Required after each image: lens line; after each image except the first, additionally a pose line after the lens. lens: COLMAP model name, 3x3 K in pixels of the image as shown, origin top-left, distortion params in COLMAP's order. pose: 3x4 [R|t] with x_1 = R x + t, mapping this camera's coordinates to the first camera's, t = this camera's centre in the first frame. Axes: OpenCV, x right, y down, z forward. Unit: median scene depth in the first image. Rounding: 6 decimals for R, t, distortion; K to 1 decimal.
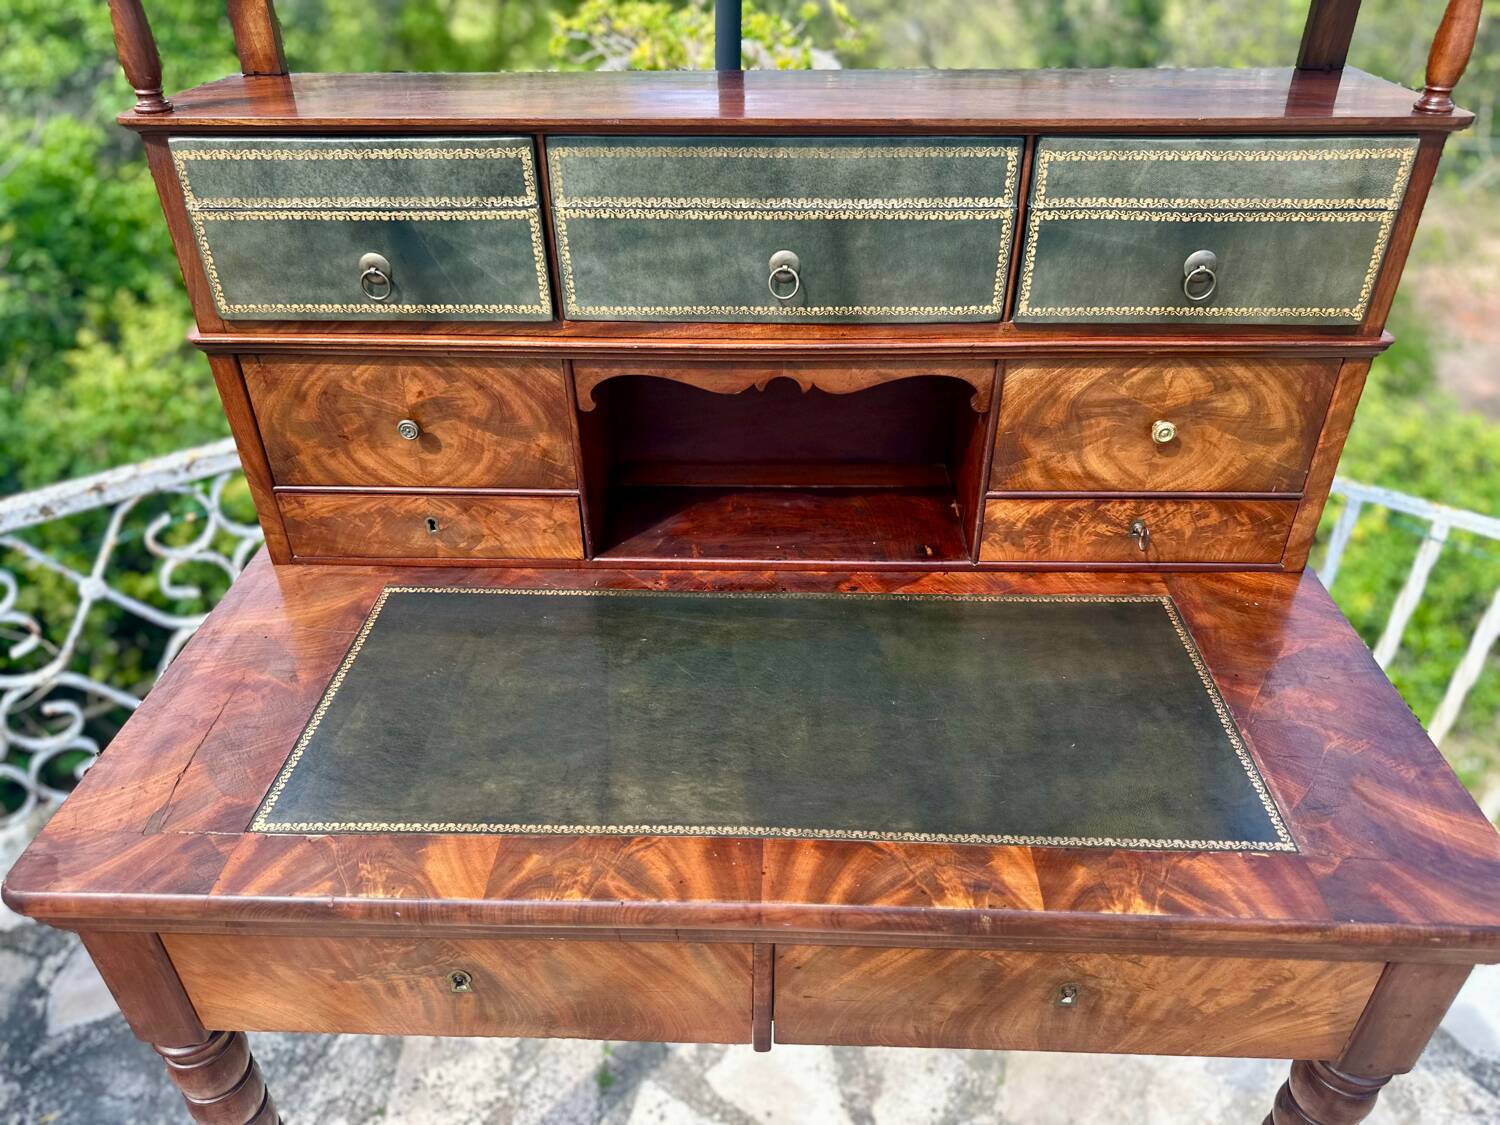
lens RADIAL K [[1066.5, 0, 751.1], [0, 1066.5, 563.2], [0, 0, 1]] dist [0.031432, -0.044624]
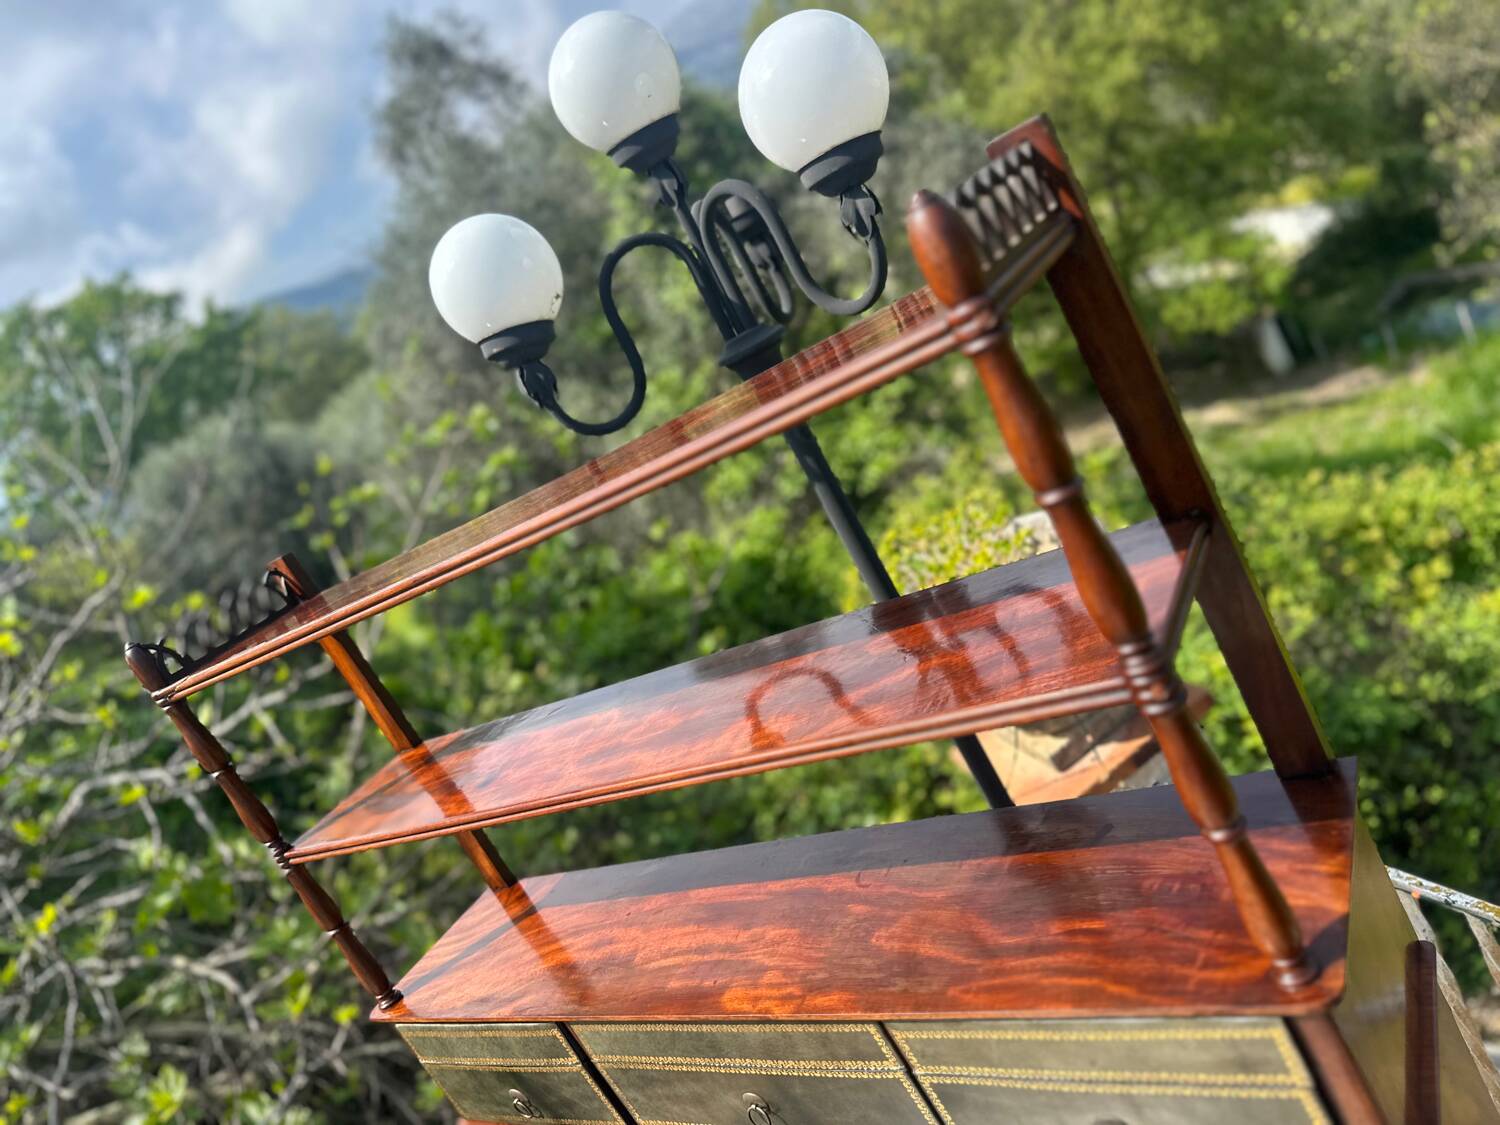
lens RADIAL K [[1066.5, 0, 758.9], [0, 1066.5, 574.4], [0, 0, 1]] dist [0.031432, -0.044624]
pose [[0.760980, -0.267788, -0.590931, 0.777175], [0.168569, 0.961170, -0.218489, -0.525389], [0.626493, 0.066654, 0.776571, 0.112655]]
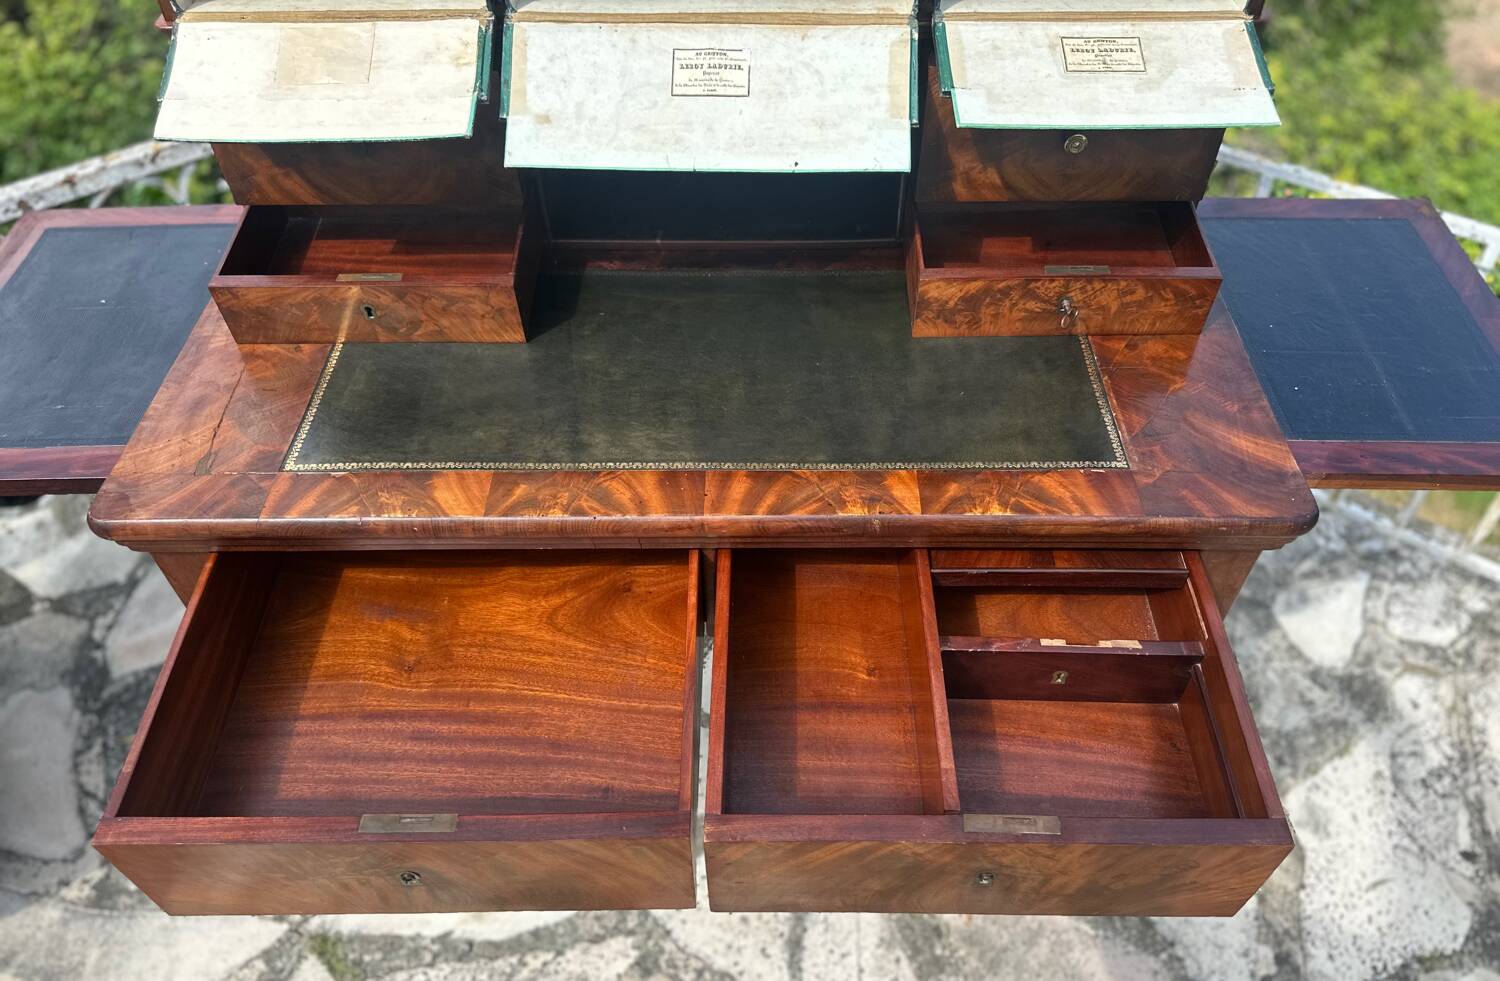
lens RADIAL K [[1071.1, 0, 765.1], [0, 1071.1, 563.5], [0, 0, 1]] dist [0.010841, -0.023915]
pose [[0.999277, -0.023189, 0.030123, 0.033721], [0.014160, 0.962429, 0.271164, 0.023597], [-0.035279, -0.270541, 0.962062, -0.184646]]
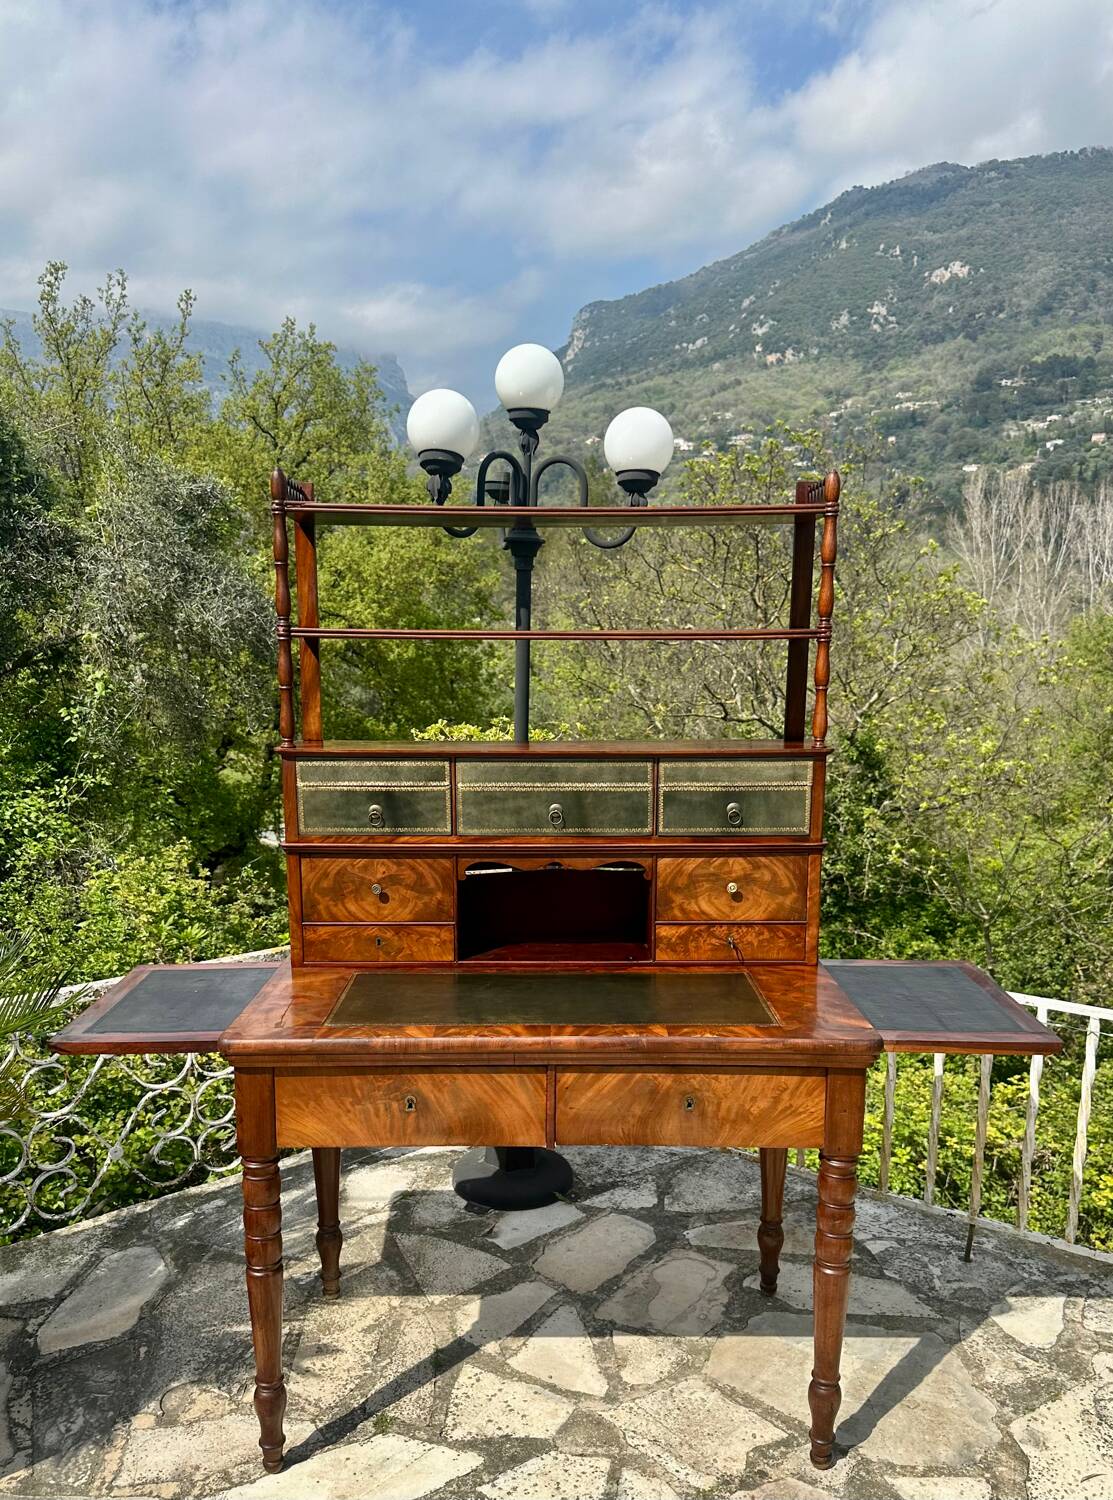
lens RADIAL K [[1194.5, 0, 555.9], [0, 1194.5, 840.9], [0, 0, 1]] dist [0.064952, -0.101874]
pose [[0.999179, 0.002072, 0.040455, -0.067425], [0.014270, 0.916664, -0.399403, 0.755832], [-0.037912, 0.399653, 0.915882, -1.239402]]
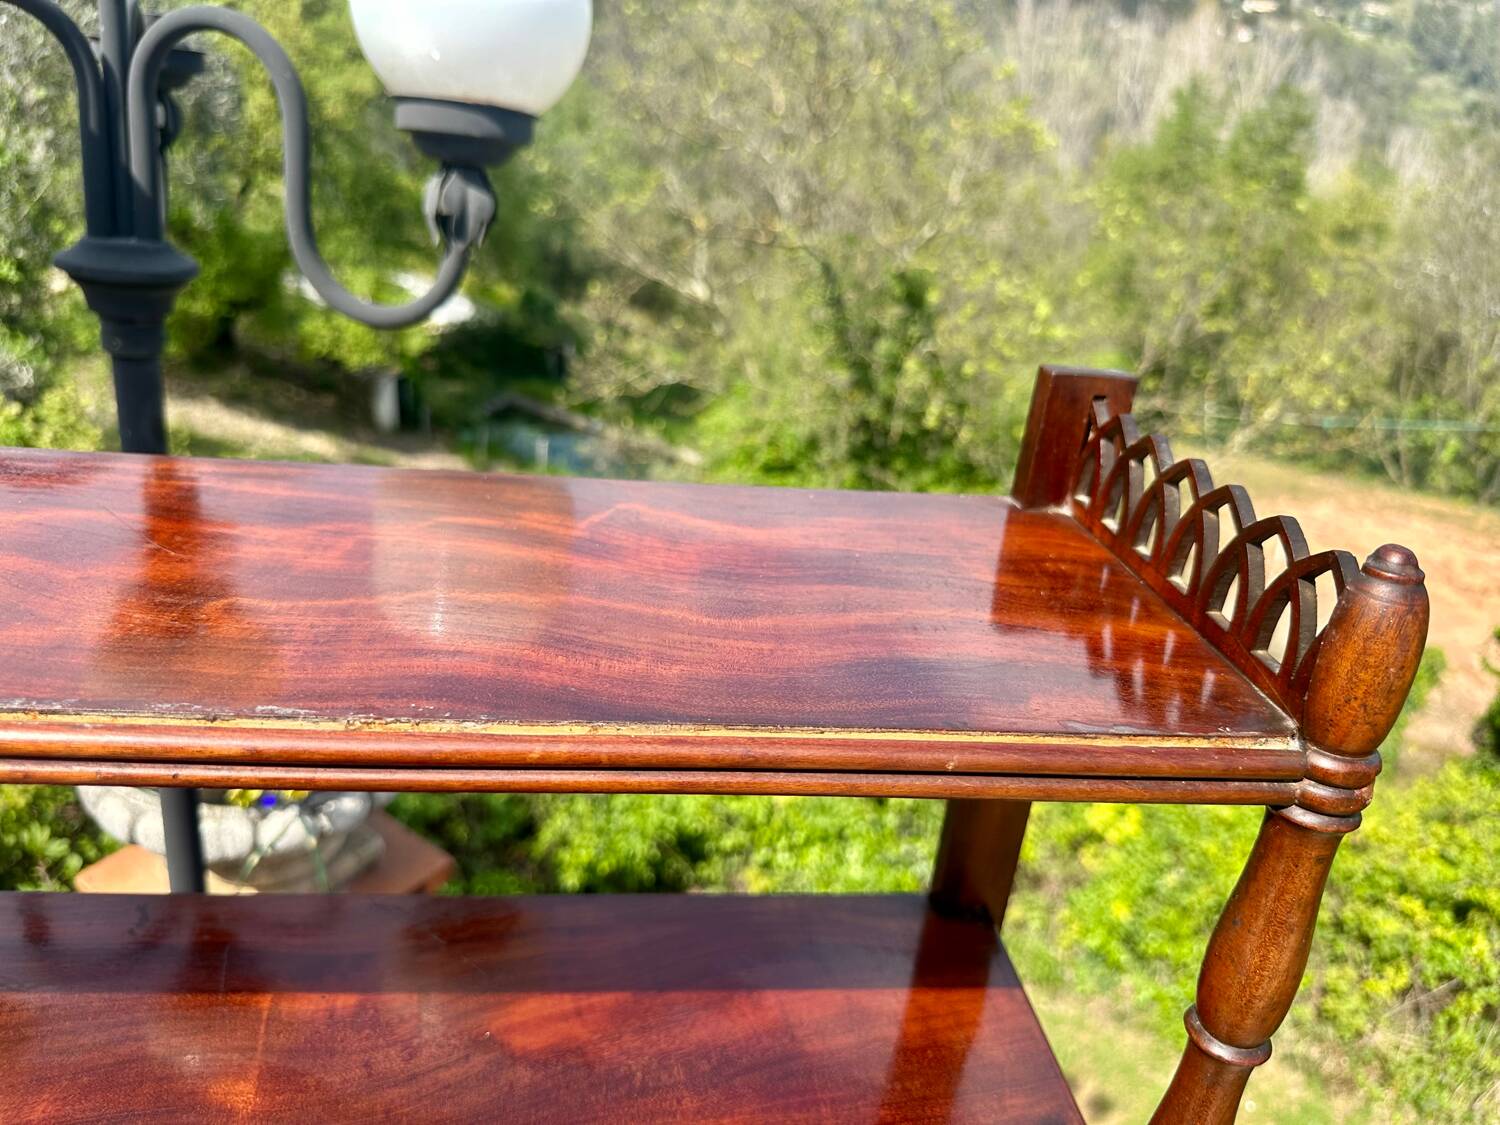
lens RADIAL K [[1093.1, 0, 744.9], [0, 1093.1, 565.1], [0, 0, 1]] dist [-0.005509, -0.011918]
pose [[0.982863, 0.044315, 0.178933, 0.321574], [-0.012341, 0.984314, -0.175991, -0.758450], [-0.183925, 0.170767, 0.967993, 0.328607]]
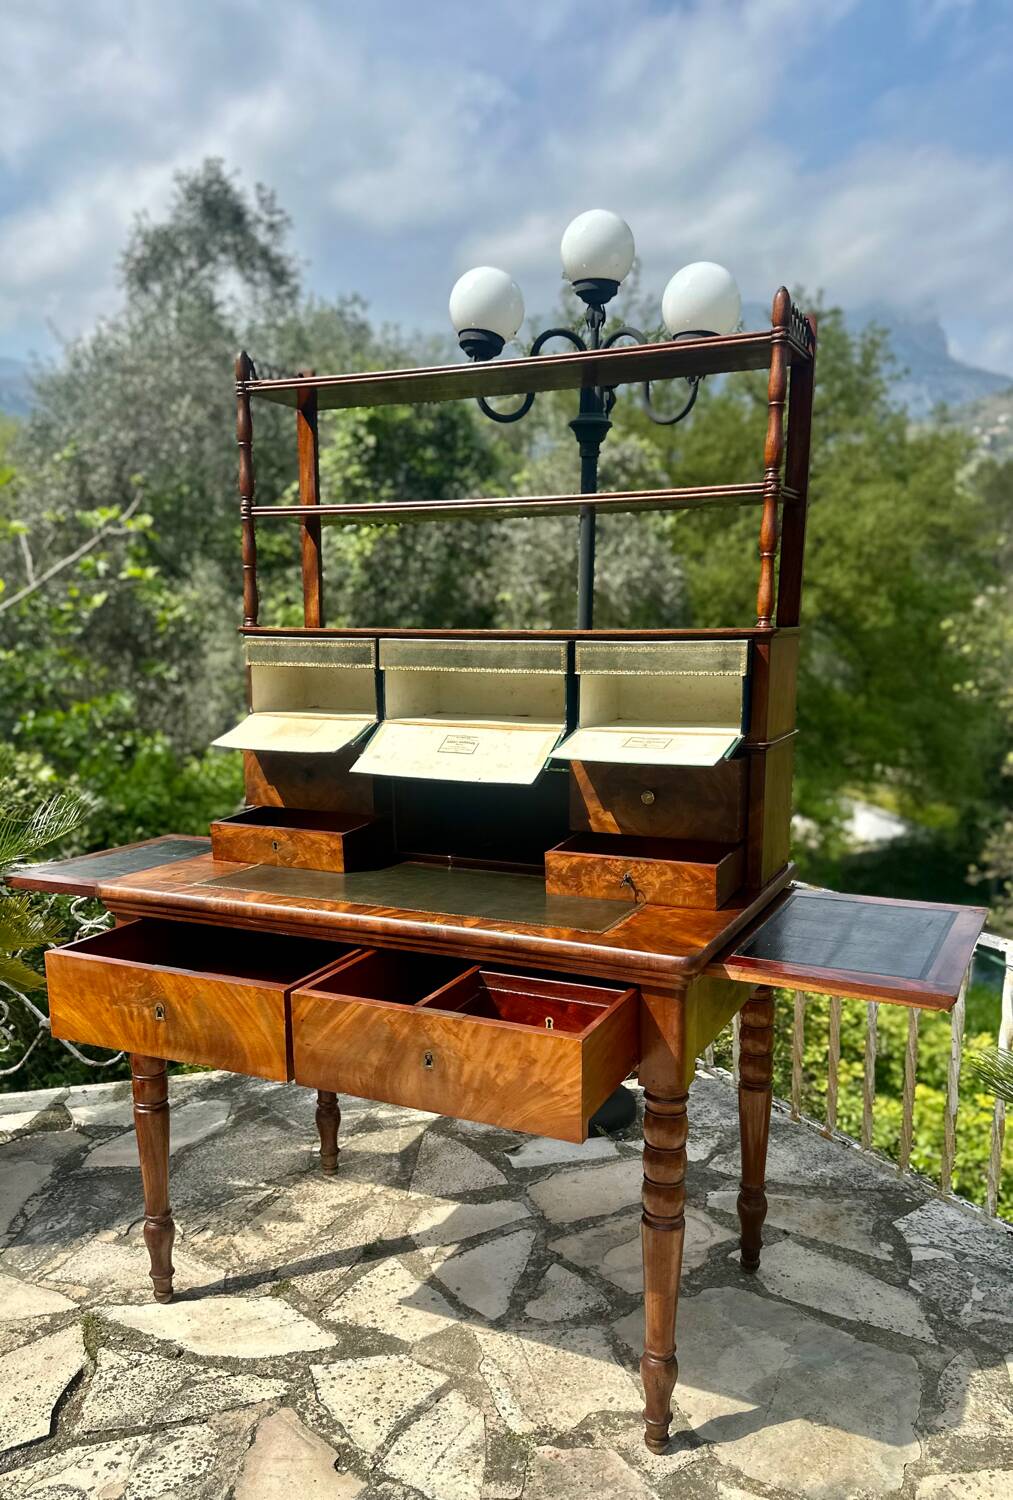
lens RADIAL K [[1183.3, 0, 511.1], [0, 1183.3, 847.4], [0, 0, 1]] dist [0.061336, -0.106690]
pose [[0.916904, 0.082645, -0.390458, 0.981691], [-0.222922, 0.917543, -0.329274, 0.726149], [0.331049, 0.388954, 0.859722, -0.856052]]
